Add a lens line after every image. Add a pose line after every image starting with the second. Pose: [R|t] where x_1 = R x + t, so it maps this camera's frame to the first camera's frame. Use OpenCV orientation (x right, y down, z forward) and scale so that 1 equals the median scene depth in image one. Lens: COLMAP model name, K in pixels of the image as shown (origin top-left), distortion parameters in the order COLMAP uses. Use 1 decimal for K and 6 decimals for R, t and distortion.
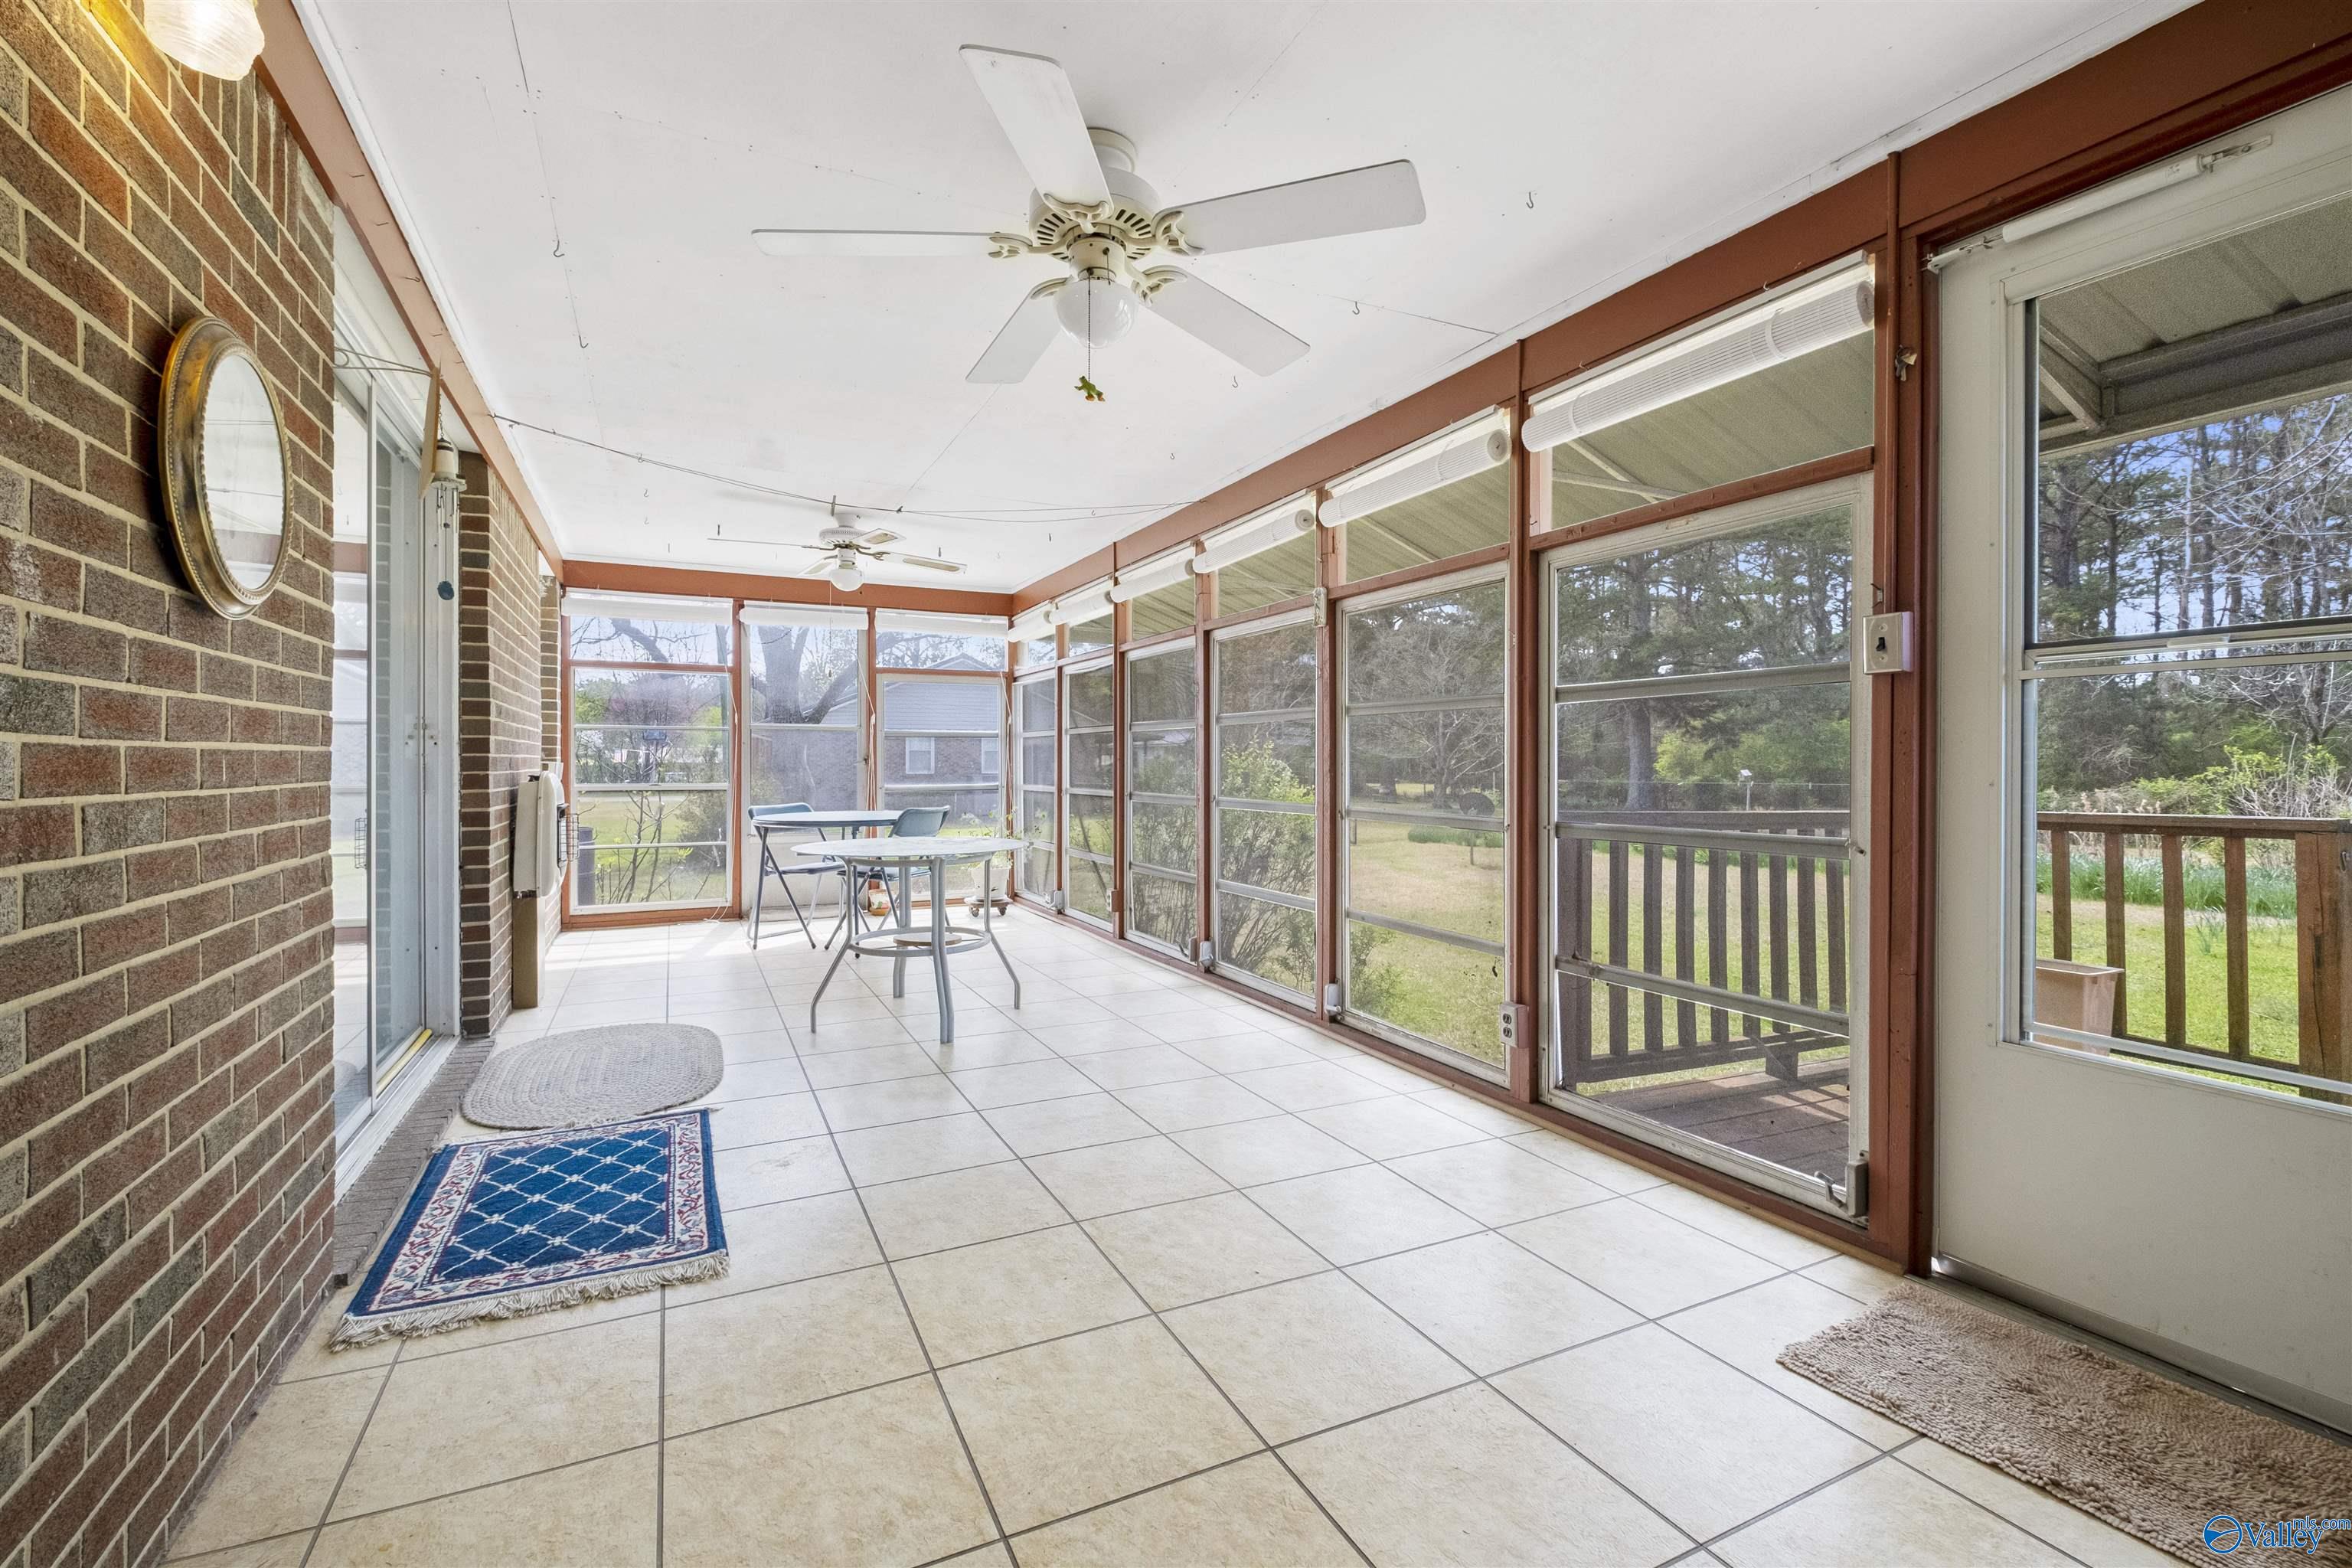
lens RADIAL K [[1028.2, 0, 1174.9], [0, 1028.2, 766.1], [0, 0, 1]] dist [0.000694, -0.001943]
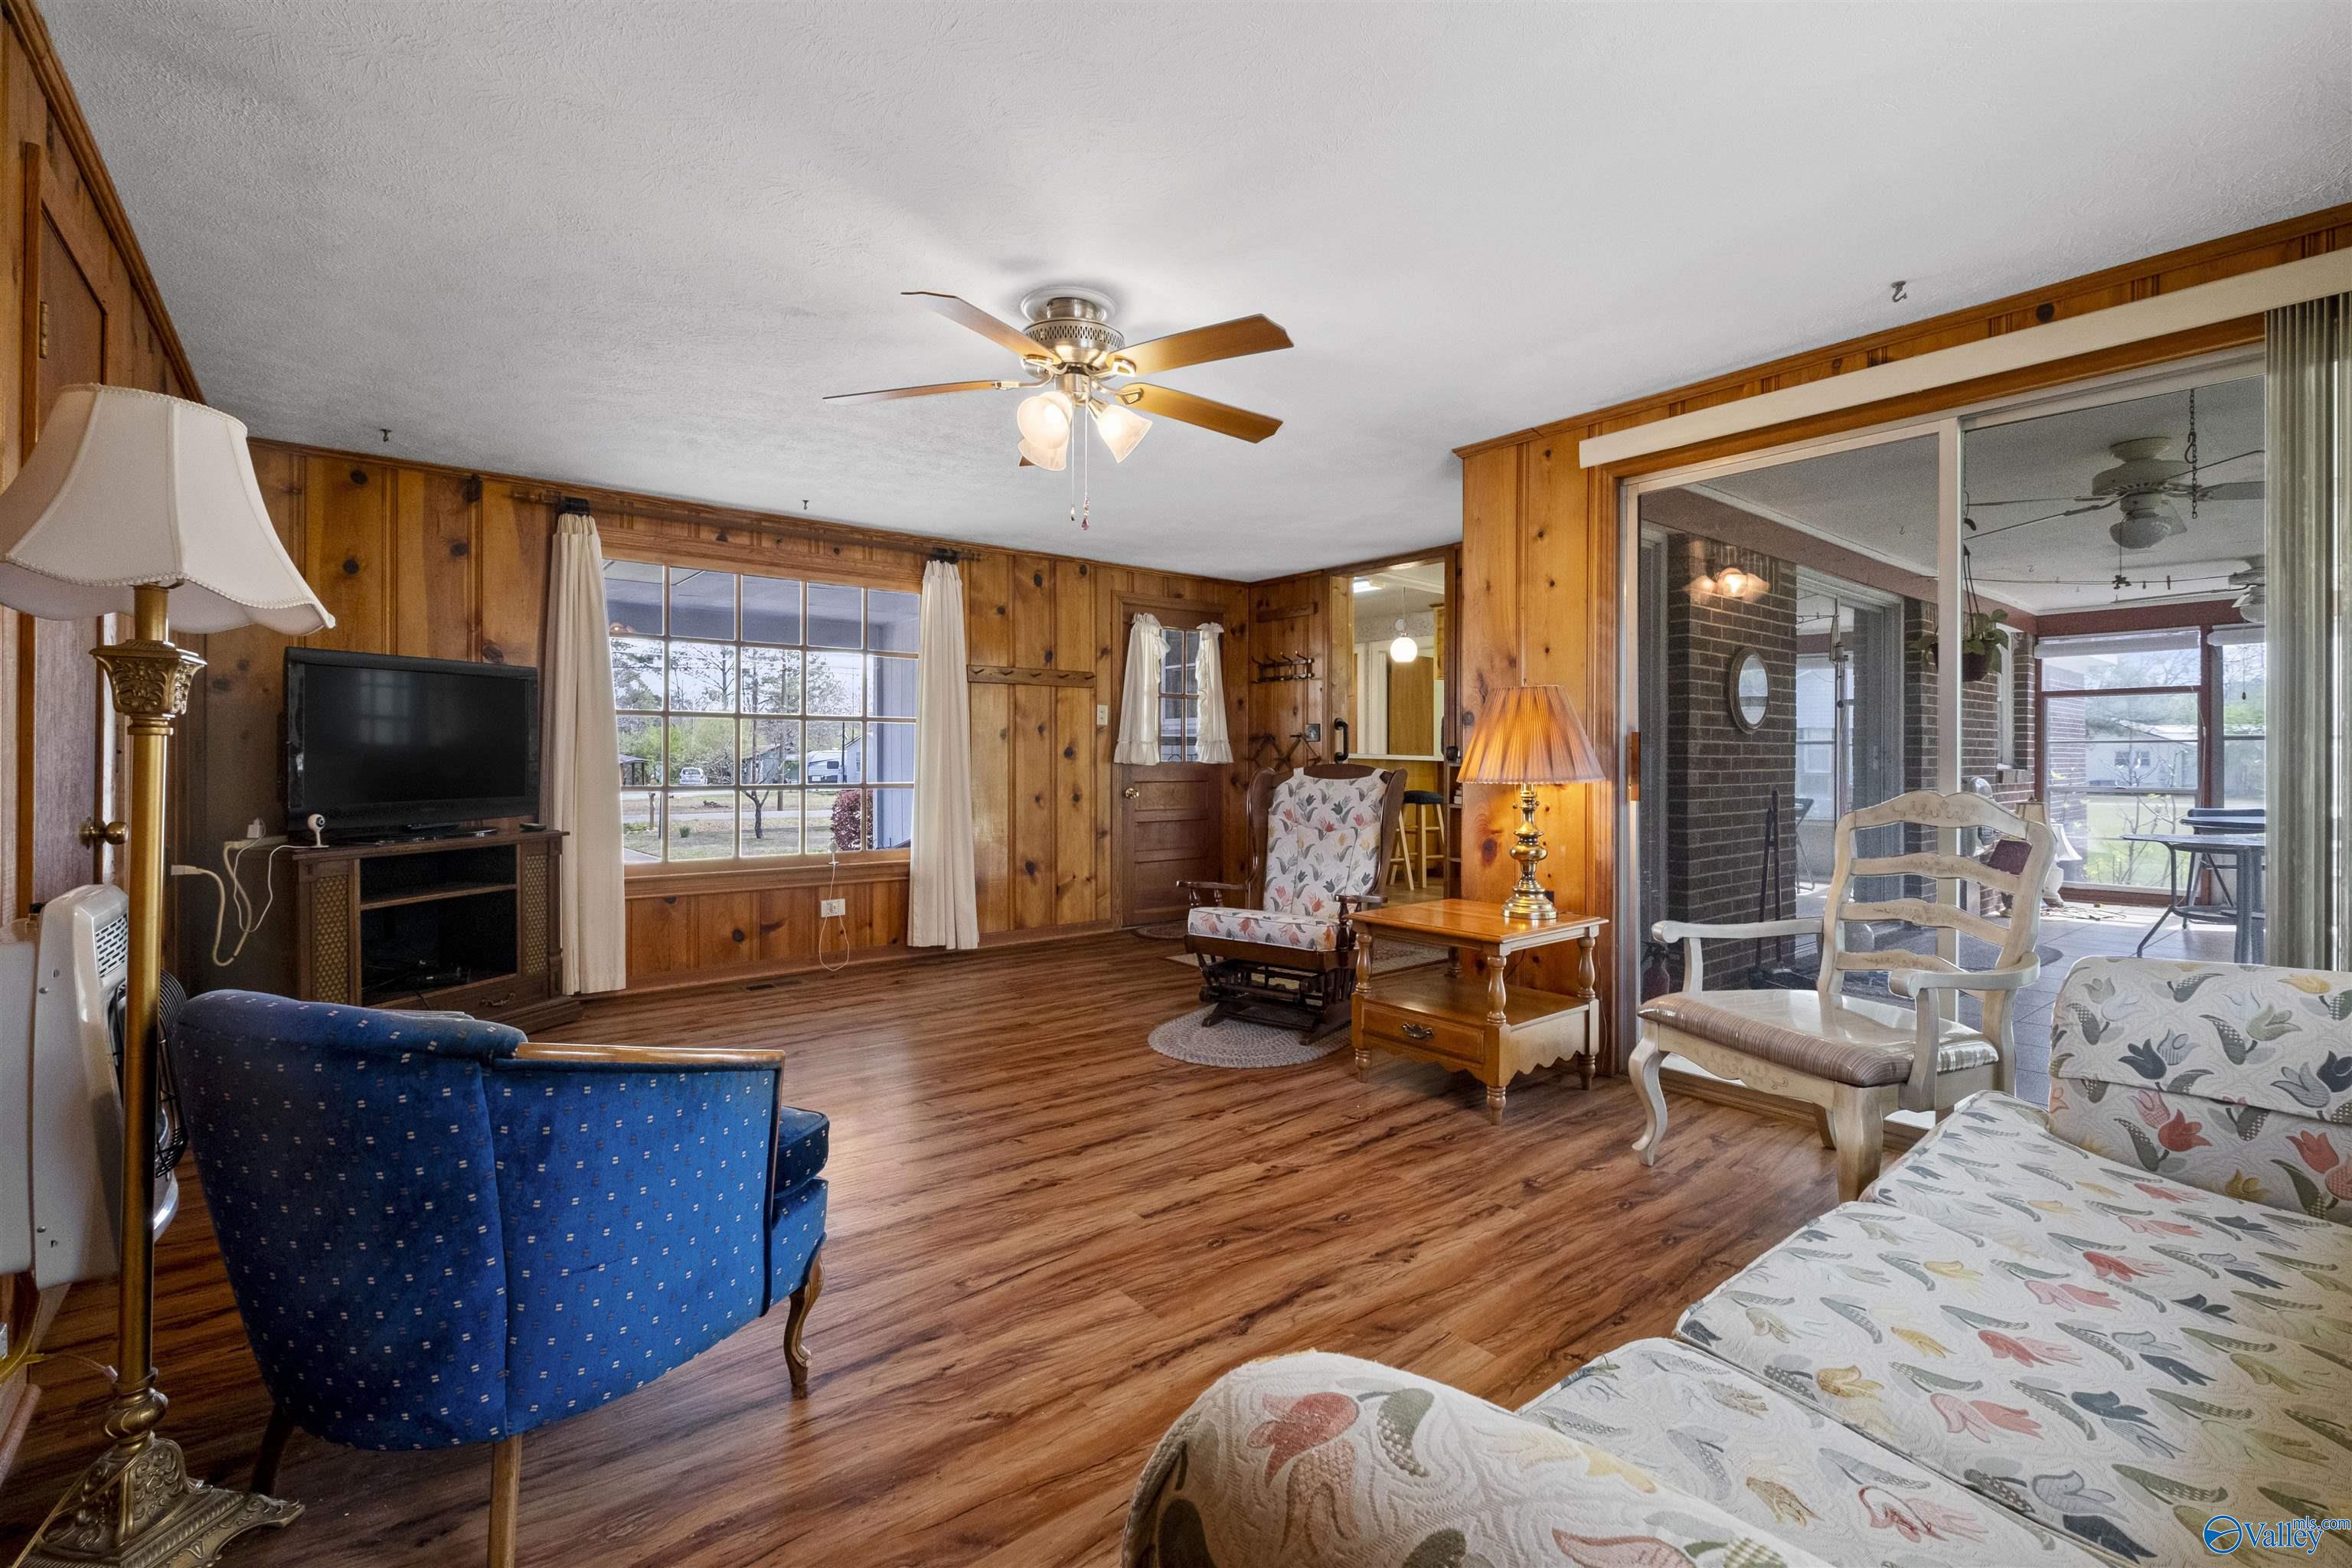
lens RADIAL K [[1028.2, 0, 1174.9], [0, 1028.2, 766.1], [0, 0, 1]] dist [0.000694, -0.001943]
pose [[0.213072, 0.001854, -0.977035, 1.389350], [-0.001429, 0.999998, 0.001586, -0.026700], [0.977035, 0.001058, 0.213075, -1.099213]]
